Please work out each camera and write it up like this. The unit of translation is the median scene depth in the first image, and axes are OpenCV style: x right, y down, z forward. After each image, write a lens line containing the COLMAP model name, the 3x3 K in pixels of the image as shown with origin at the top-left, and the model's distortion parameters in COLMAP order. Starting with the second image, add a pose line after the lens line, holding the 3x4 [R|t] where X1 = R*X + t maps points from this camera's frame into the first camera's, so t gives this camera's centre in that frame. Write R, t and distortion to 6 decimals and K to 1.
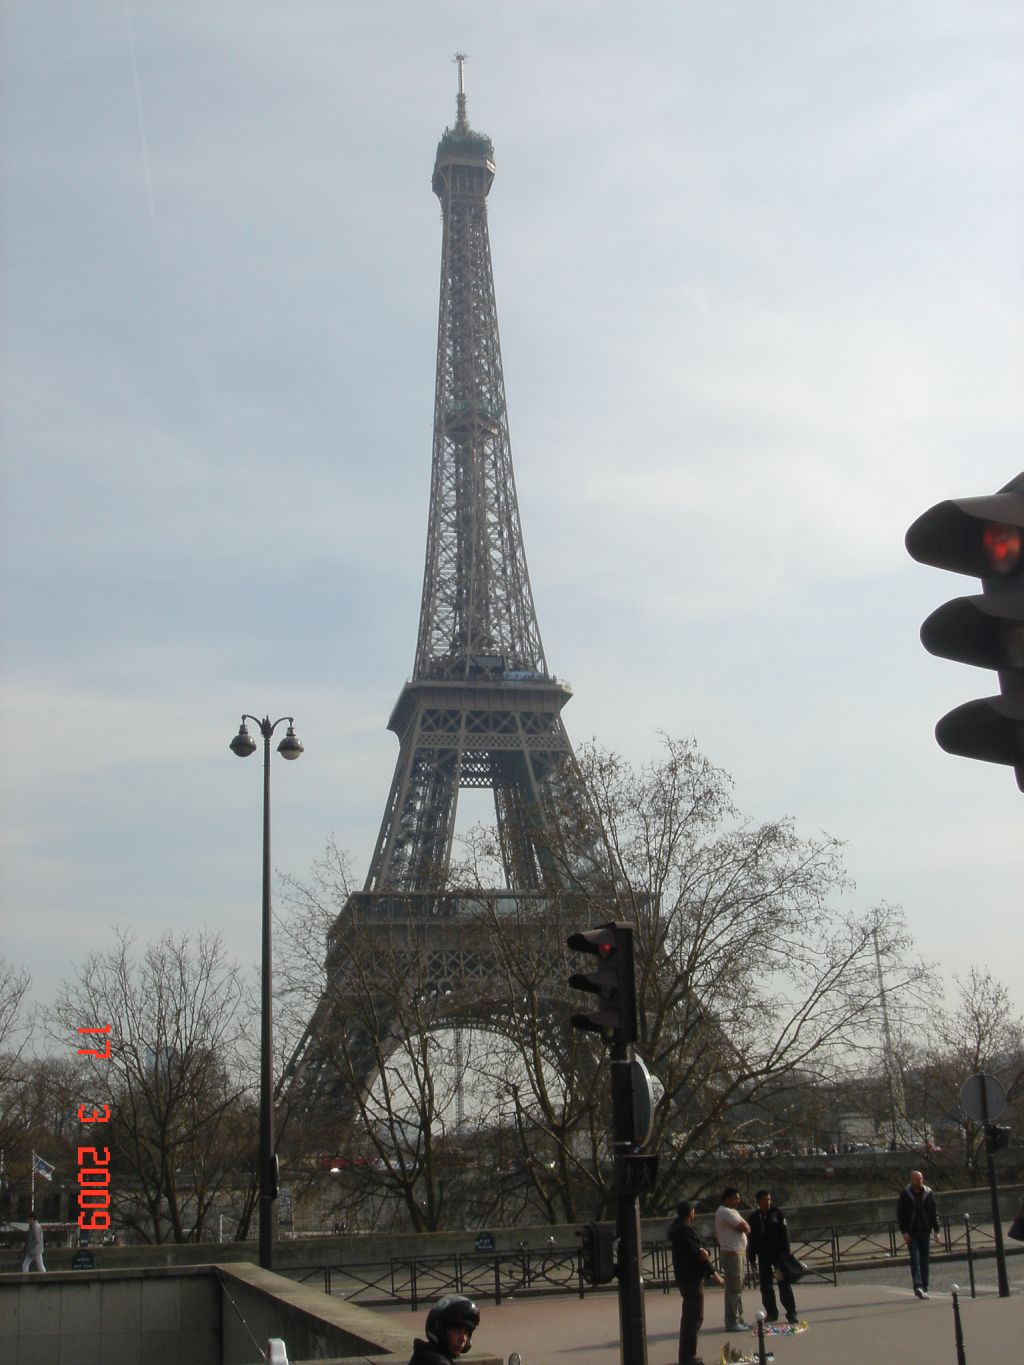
lens RADIAL K [[1642.3, 0, 513.5], [0, 1642.3, 681.0], [0, 0, 1]] dist [-0.153880, 0.000000]
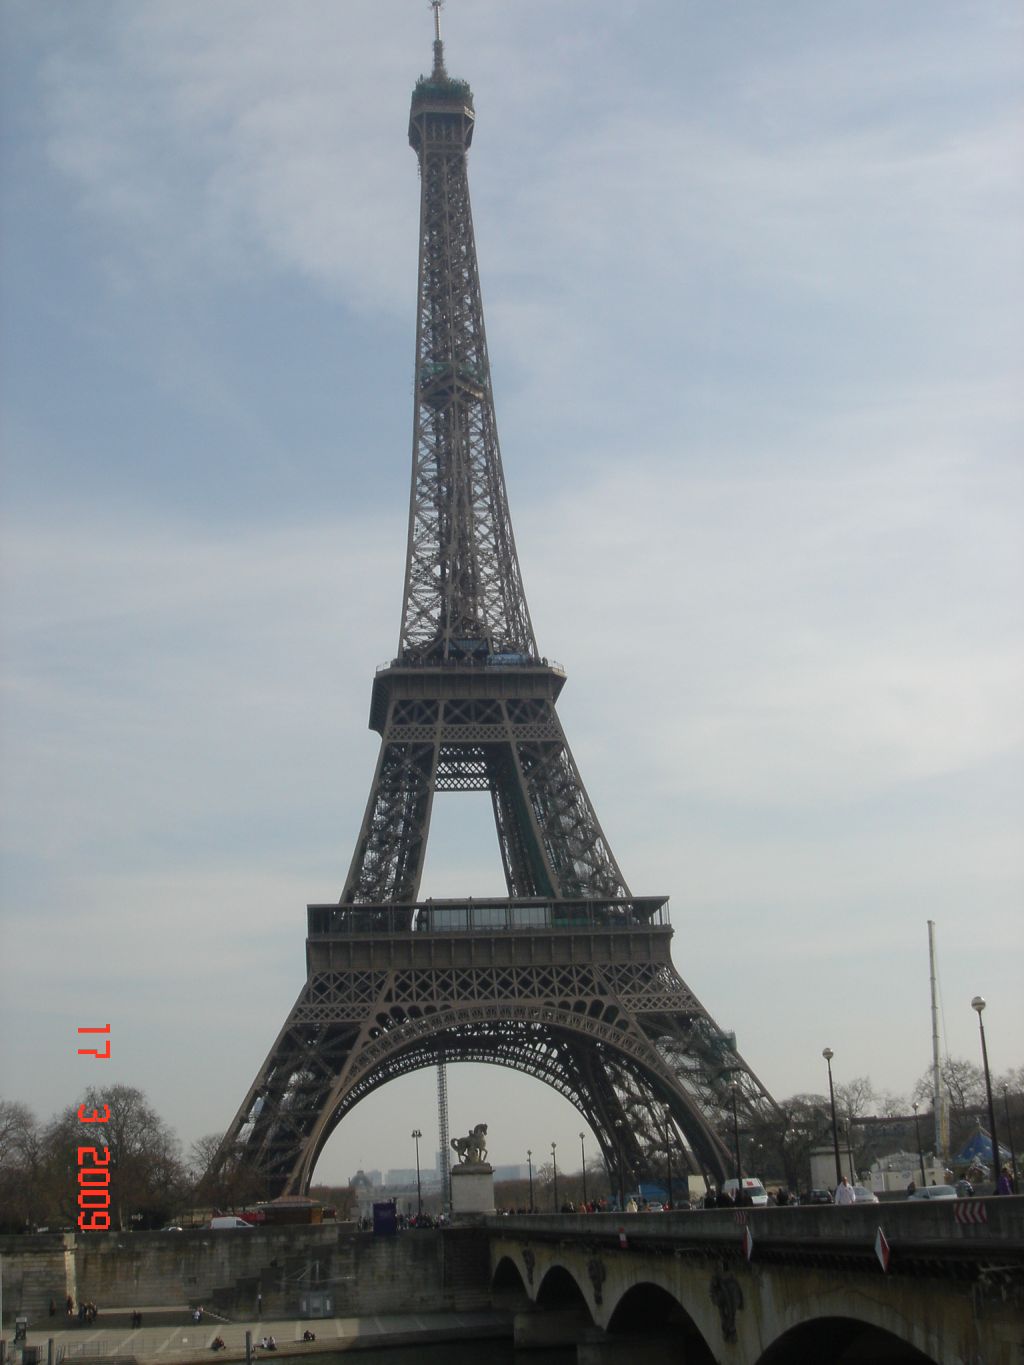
lens RADIAL K [[1642.3, 0, 513.7], [0, 1642.3, 670.3], [0, 0, 1]] dist [-0.153880, 0.000000]
pose [[0.996935, -0.042394, -0.065753, 0.062863], [0.040301, 0.998648, -0.032839, 0.030518], [0.067056, 0.030089, 0.997295, 0.110226]]
